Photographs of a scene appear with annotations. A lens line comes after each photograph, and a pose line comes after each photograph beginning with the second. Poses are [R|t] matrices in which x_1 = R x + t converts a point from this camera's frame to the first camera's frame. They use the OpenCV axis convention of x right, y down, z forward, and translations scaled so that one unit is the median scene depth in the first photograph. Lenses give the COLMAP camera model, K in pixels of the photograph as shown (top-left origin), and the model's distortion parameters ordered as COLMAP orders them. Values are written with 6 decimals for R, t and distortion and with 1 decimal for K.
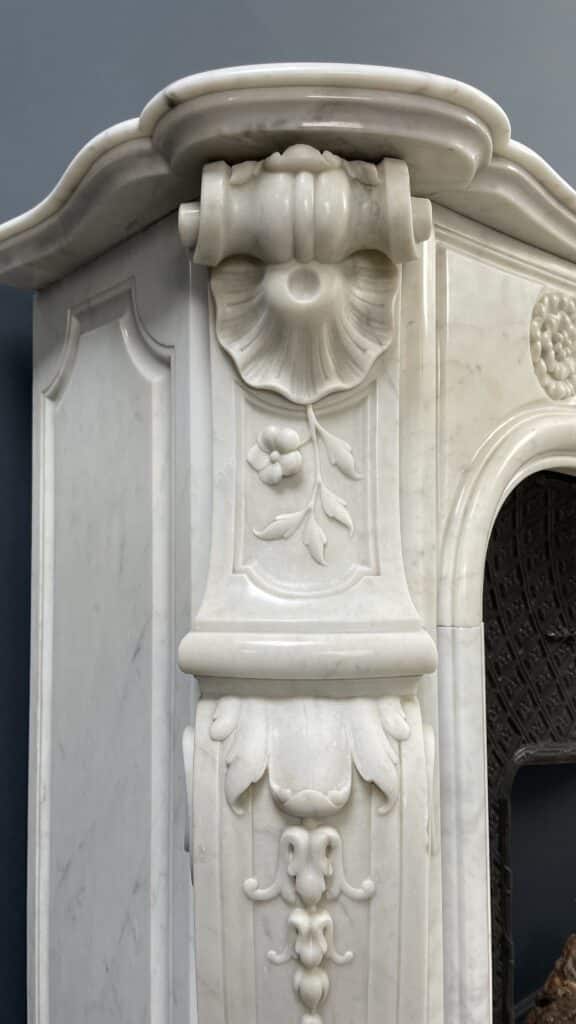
lens RADIAL K [[783.6, 0, 290.0], [0, 783.6, 506.1], [0, 0, 1]] dist [0.083767, -0.119034]
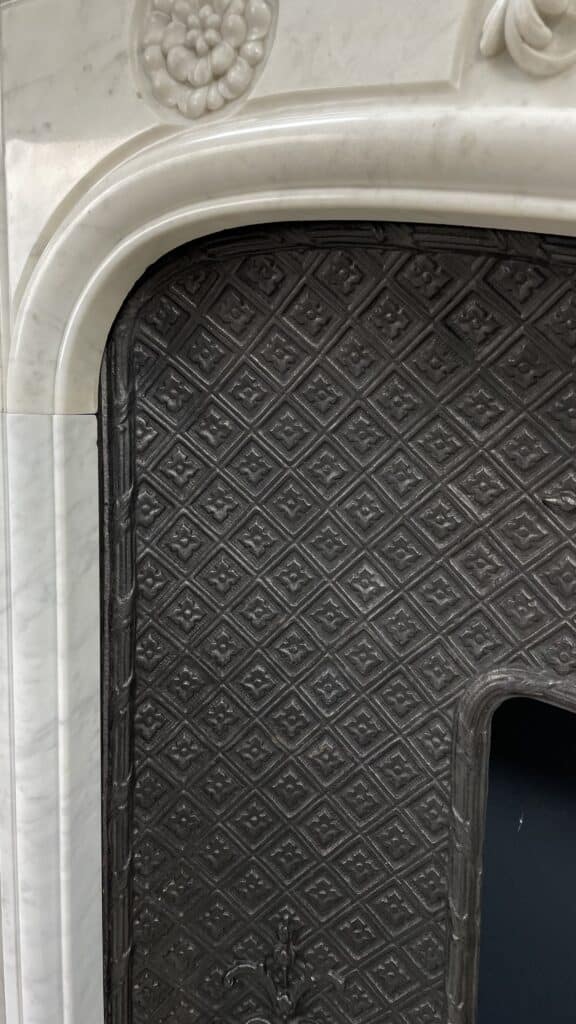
lens RADIAL K [[785.9, 0, 289.1], [0, 785.9, 504.3], [0, 0, 1]] dist [0.091927, -0.134849]
pose [[0.326694, 0.138360, -0.934948, 1.429121], [0.012526, 0.988506, 0.150662, 0.132492], [0.945047, -0.060931, 0.321206, 1.100040]]
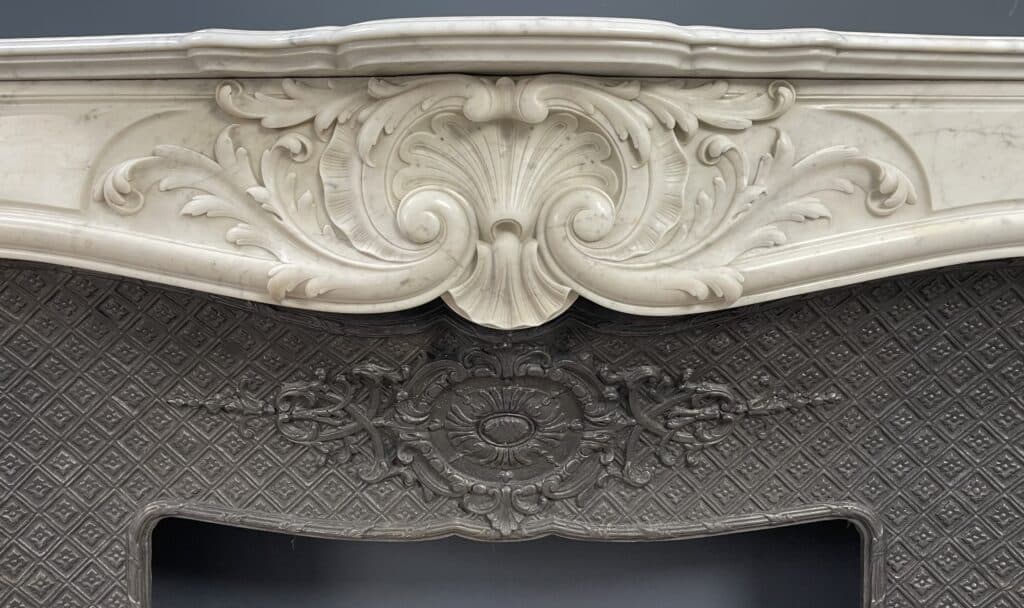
lens RADIAL K [[821.7, 0, 494.9], [0, 821.7, 285.7], [0, 0, 1]] dist [0.092360, -0.157068]
pose [[0.747408, 0.030589, -0.663661, 2.428568], [0.017808, 0.997658, 0.066038, -0.098238], [0.664127, -0.061176, 0.745113, 0.822880]]
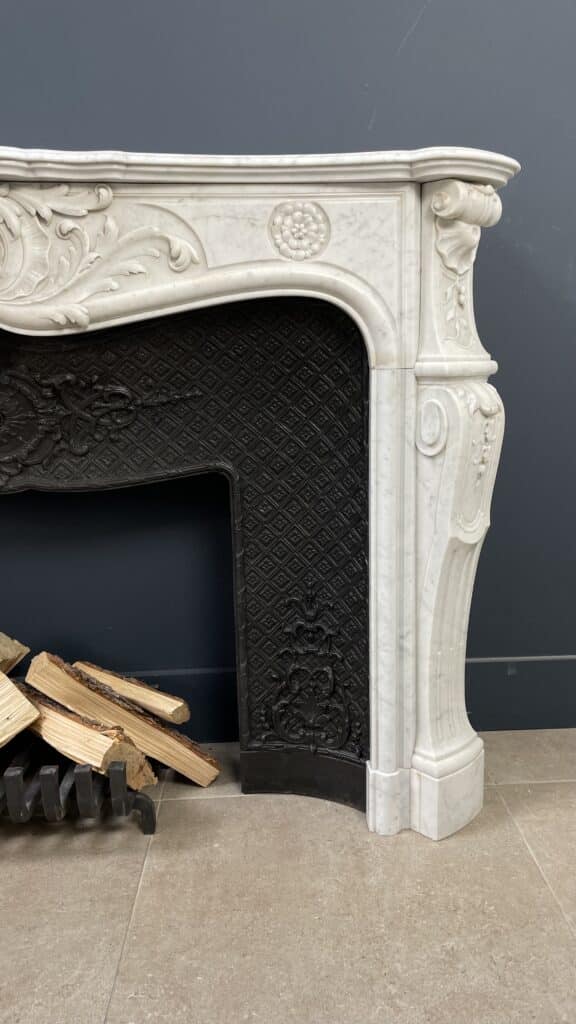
lens RADIAL K [[803.4, 0, 317.0], [0, 803.4, 505.5], [0, 0, 1]] dist [0.097619, -0.122660]
pose [[0.784852, 0.108448, -0.610120, 3.965694], [0.037850, 0.974340, 0.221878, 0.060829], [0.618526, -0.197234, 0.760608, 0.691824]]
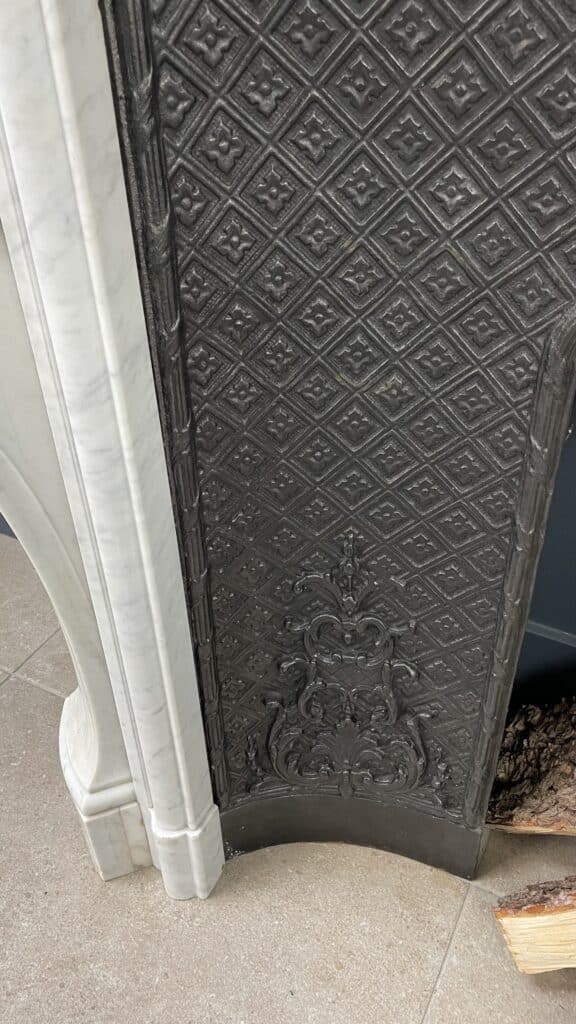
lens RADIAL K [[775.9, 0, 289.5], [0, 775.9, 505.5], [0, 0, 1]] dist [0.094413, -0.138816]
pose [[0.354955, 0.549990, -0.755988, 1.241270], [0.055926, 0.794704, 0.604415, 0.142725], [0.933209, -0.256819, 0.251326, 1.053270]]
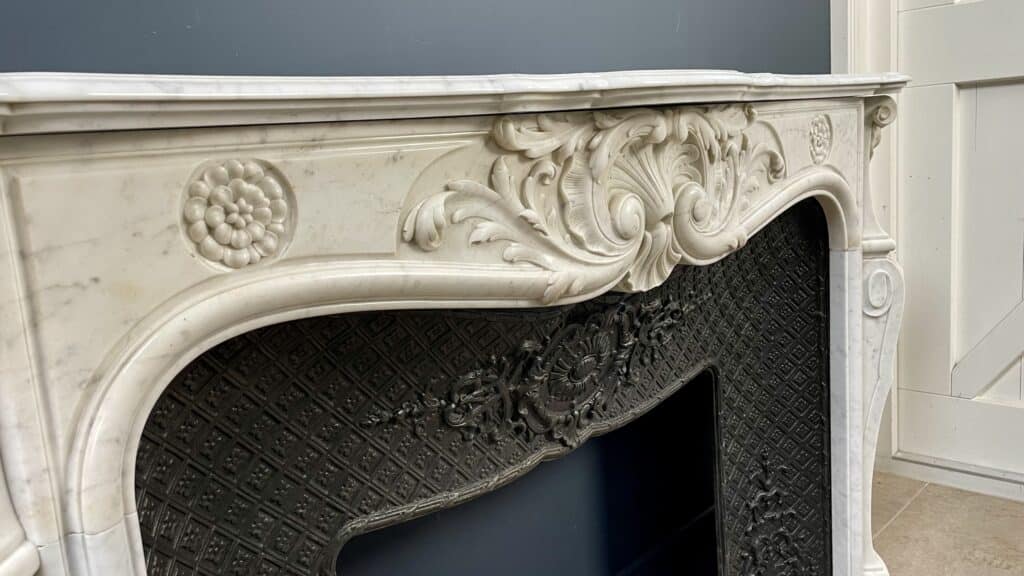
lens RADIAL K [[803.8, 0, 498.4], [0, 803.8, 277.5], [0, 0, 1]] dist [0.100684, -0.150724]
pose [[0.995511, -0.078552, 0.052801, 0.814842], [0.066420, 0.977227, 0.201535, -0.414385], [-0.067430, -0.197124, 0.978057, -0.068678]]
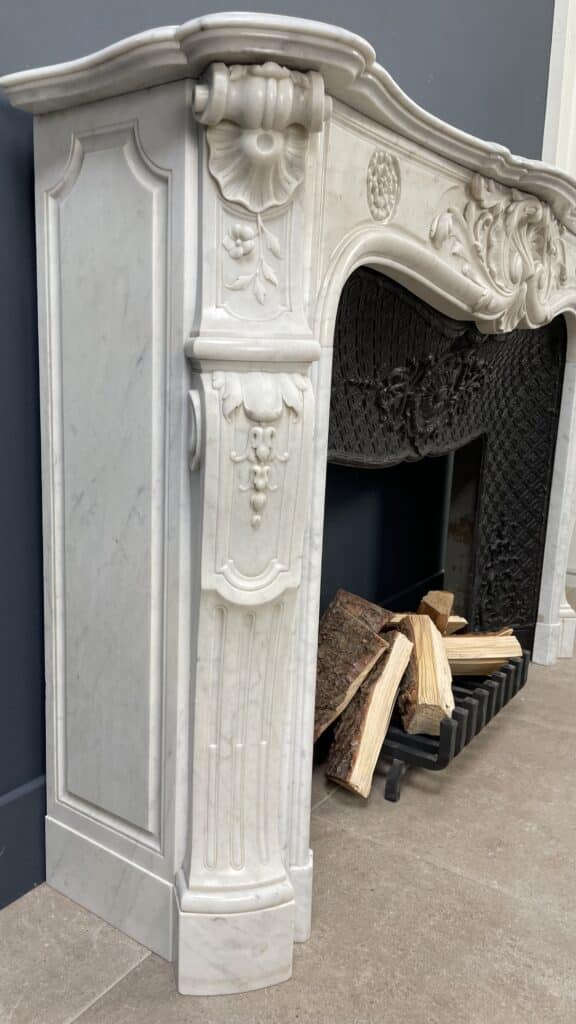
lens RADIAL K [[781.1, 0, 213.9], [0, 781.1, 521.3], [0, 0, 1]] dist [0.094523, -0.137985]
pose [[0.979319, -0.010618, 0.202042, -0.458339], [-0.037090, 0.972276, 0.230877, 0.147006], [-0.198892, -0.233596, 0.951774, -0.894280]]
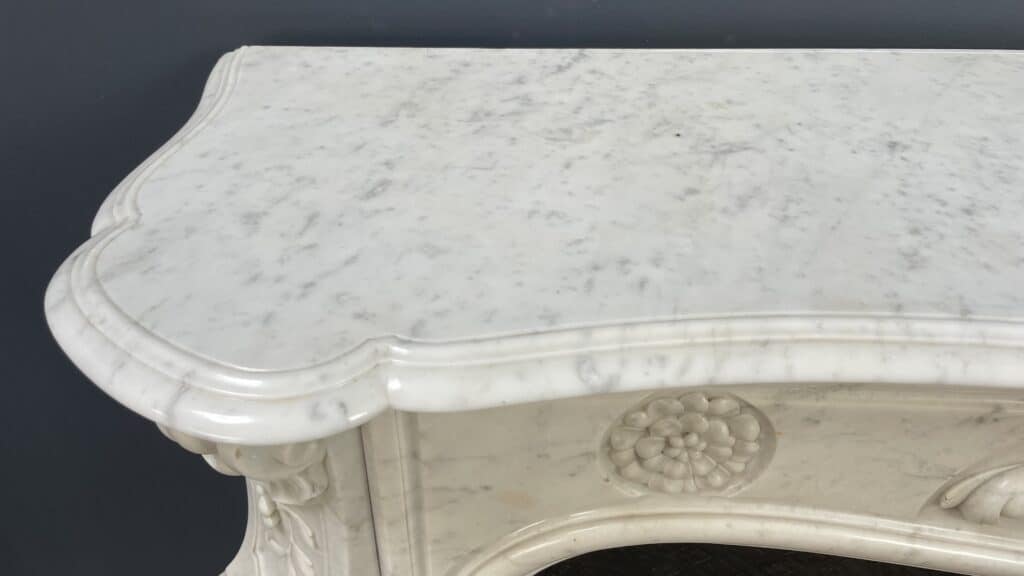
lens RADIAL K [[784.7, 0, 508.7], [0, 784.7, 287.7], [0, 0, 1]] dist [0.084242, -0.128989]
pose [[0.755664, 0.408489, -0.511966, 0.709842], [0.007778, 0.776023, 0.630656, -1.034365], [0.654914, -0.480546, 0.583235, 0.723278]]
